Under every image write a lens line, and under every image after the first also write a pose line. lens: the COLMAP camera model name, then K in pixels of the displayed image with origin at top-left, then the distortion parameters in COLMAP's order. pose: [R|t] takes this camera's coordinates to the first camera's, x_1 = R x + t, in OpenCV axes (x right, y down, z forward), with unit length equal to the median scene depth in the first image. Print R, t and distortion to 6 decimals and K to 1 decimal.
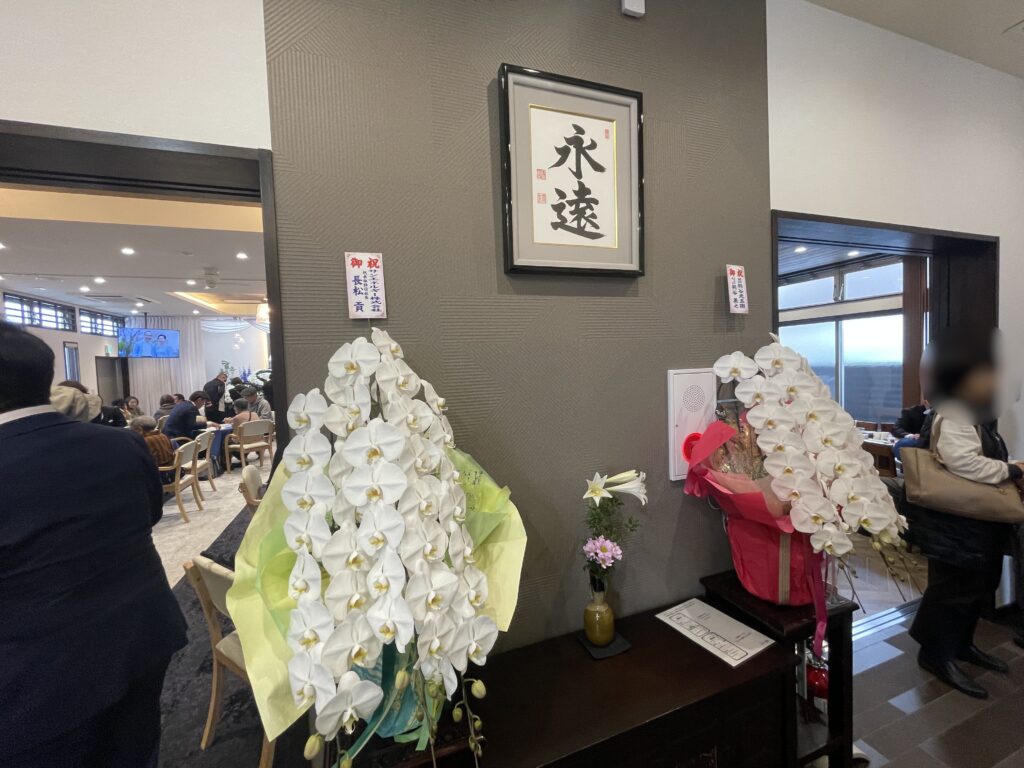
lens RADIAL K [[411.3, 0, 513.0], [0, 411.3, 378.5], [0, 0, 1]] dist [0.000338, 0.000198]
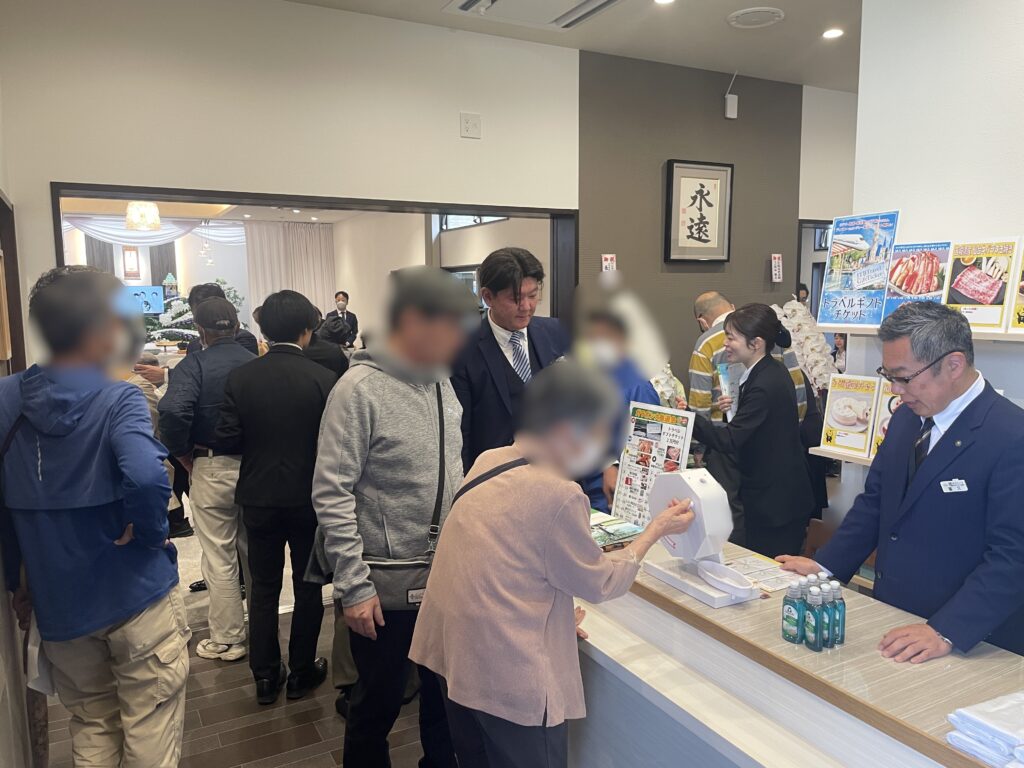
lens RADIAL K [[777.6, 0, 512.0], [0, 777.6, 384.0], [0, 0, 1]] dist [0.060877, -0.001568]
pose [[0.987222, 0.008427, 0.159131, -1.252347], [-0.020184, 0.997171, 0.072412, 0.064701], [-0.158071, -0.074698, 0.984598, -2.451546]]
